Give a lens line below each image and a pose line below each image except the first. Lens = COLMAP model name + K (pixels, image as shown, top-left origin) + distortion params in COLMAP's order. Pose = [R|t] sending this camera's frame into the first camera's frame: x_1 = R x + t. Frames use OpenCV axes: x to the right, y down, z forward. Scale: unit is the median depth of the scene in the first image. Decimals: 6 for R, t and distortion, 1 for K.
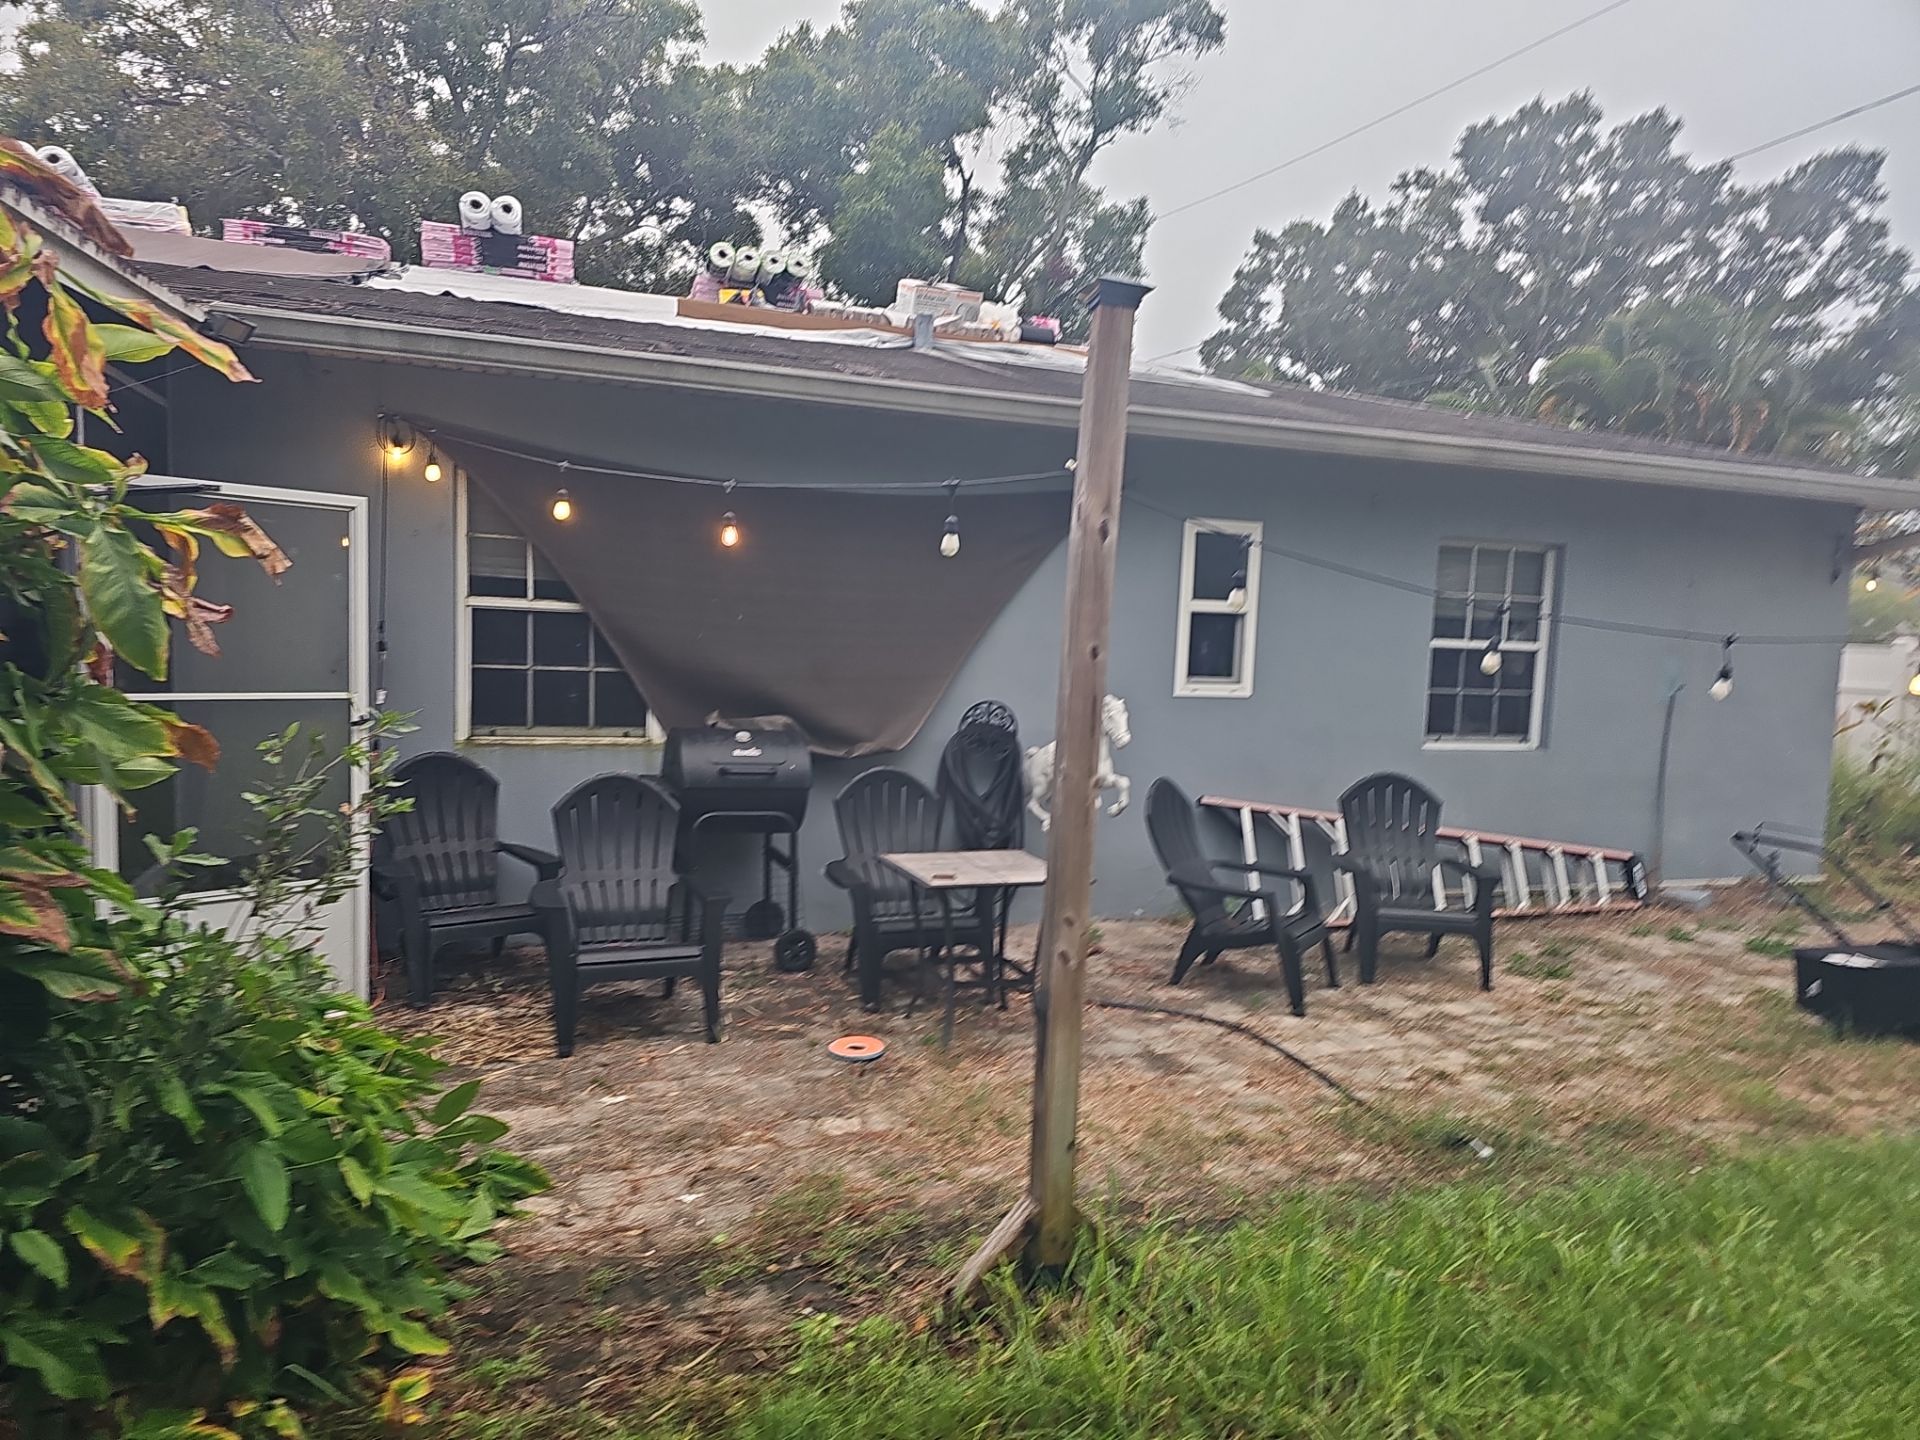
lens RADIAL K [[1242.3, 0, 960.0], [0, 1242.3, 720.0], [0, 0, 1]] dist [0.051345, -0.036793]
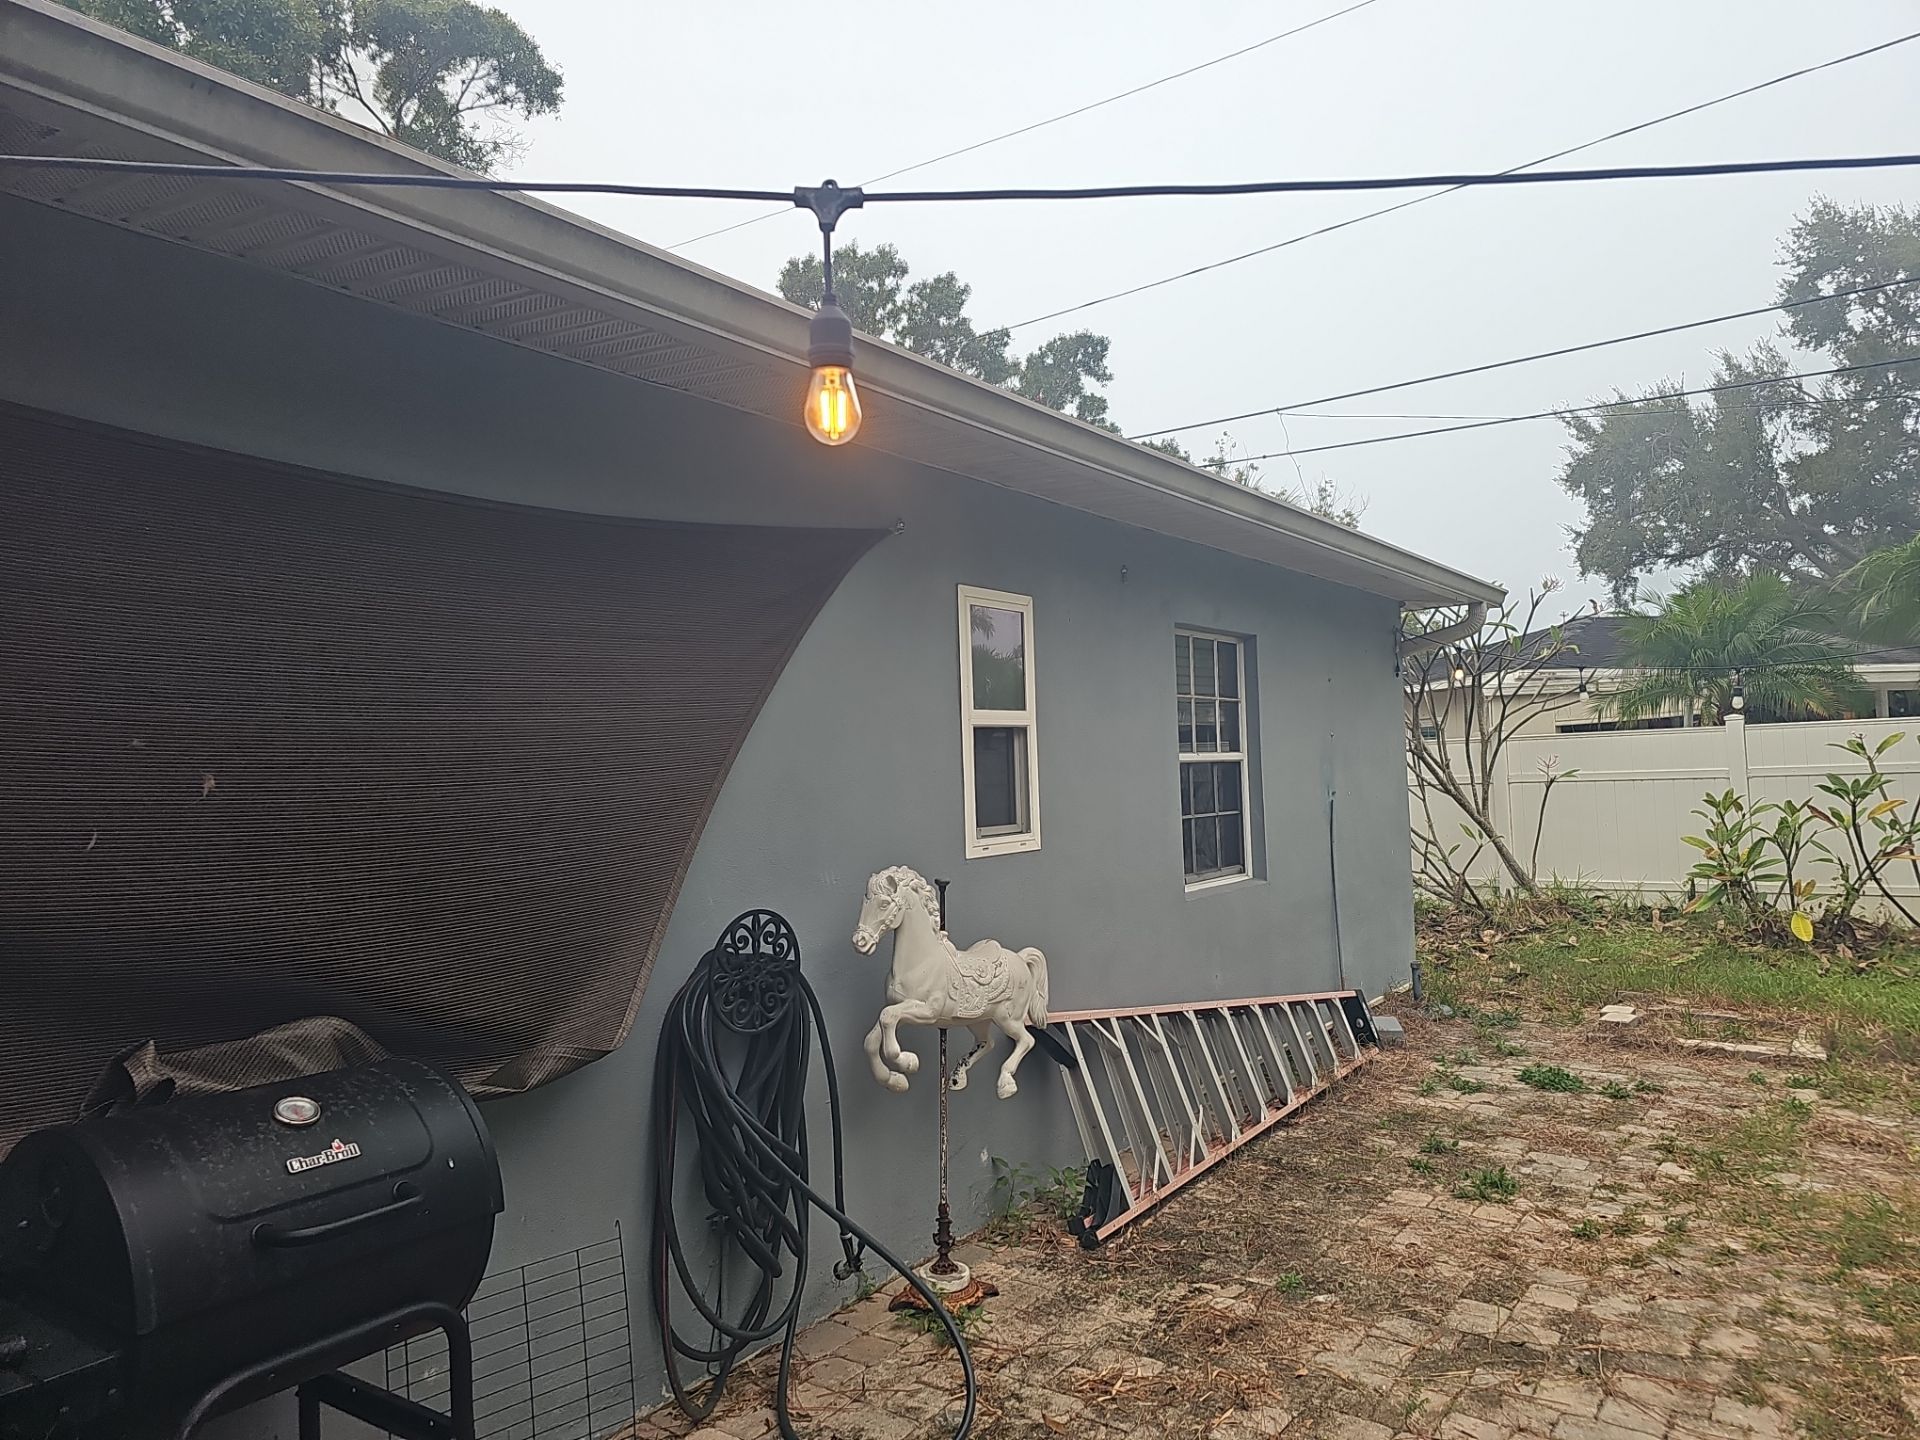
lens RADIAL K [[1242.3, 0, 960.0], [0, 1242.3, 720.0], [0, 0, 1]] dist [0.051345, -0.036793]
pose [[0.829753, -0.043672, 0.556420, -0.065986], [0.107145, 0.990855, -0.082009, -0.014776], [-0.547751, 0.127665, 0.826844, 0.181314]]
